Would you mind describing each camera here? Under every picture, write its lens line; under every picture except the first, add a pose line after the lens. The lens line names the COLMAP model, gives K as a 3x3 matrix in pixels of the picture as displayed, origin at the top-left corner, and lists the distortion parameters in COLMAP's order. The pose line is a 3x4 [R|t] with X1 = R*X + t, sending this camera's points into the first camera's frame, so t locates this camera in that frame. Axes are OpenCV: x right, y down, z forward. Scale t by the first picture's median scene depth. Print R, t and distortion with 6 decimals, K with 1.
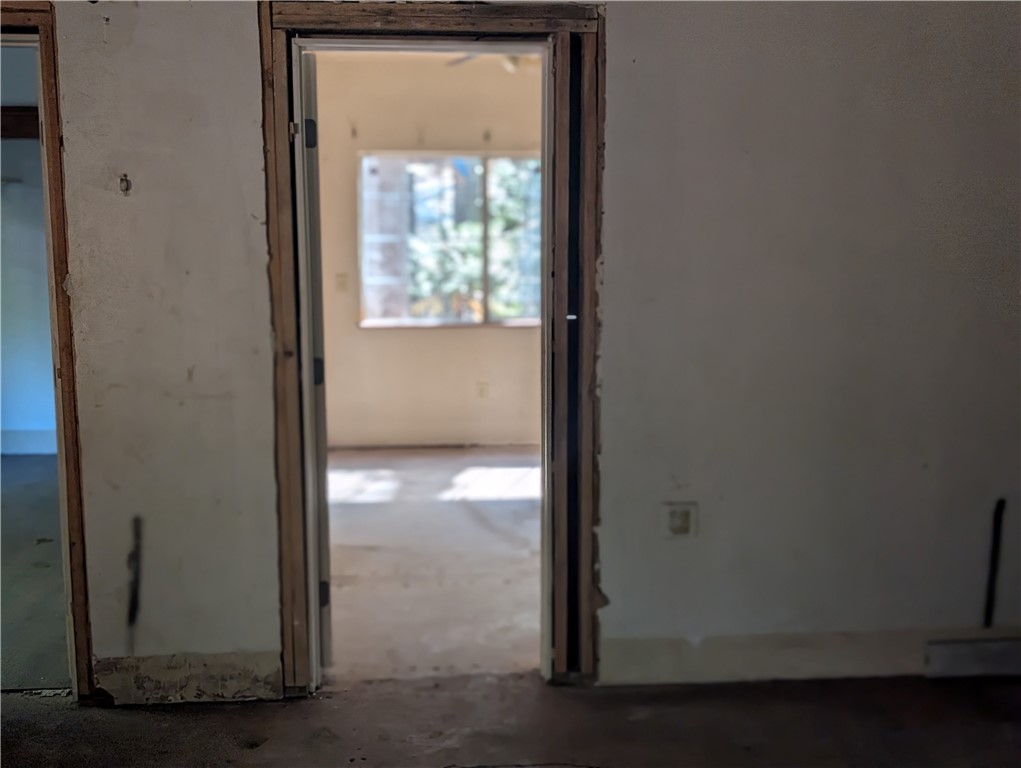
lens RADIAL K [[1097.5, 0, 510.5], [0, 1097.5, 384.0], [0, 0, 1]] dist [-0.009506, -0.027768]
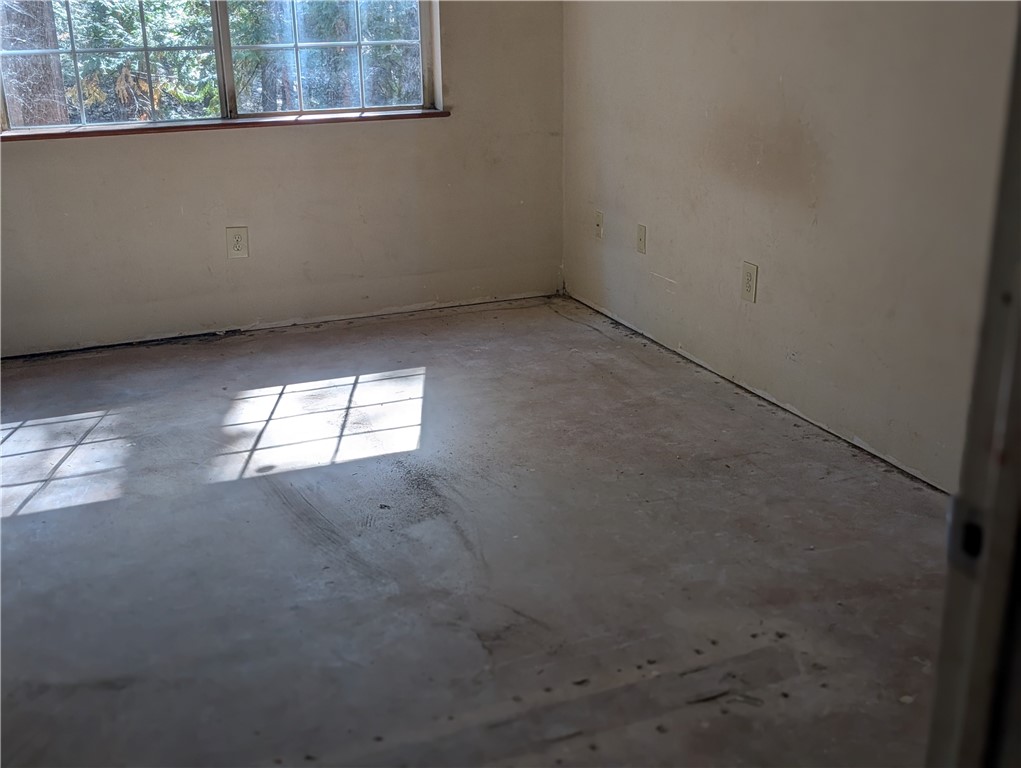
lens RADIAL K [[1097.5, 0, 510.5], [0, 1097.5, 384.0], [0, 0, 1]] dist [-0.009506, -0.027768]
pose [[0.957274, -0.106765, 0.268753, -0.061266], [0.051437, 0.977395, 0.205068, -0.036610], [-0.284572, -0.182482, 0.941126, 0.451980]]
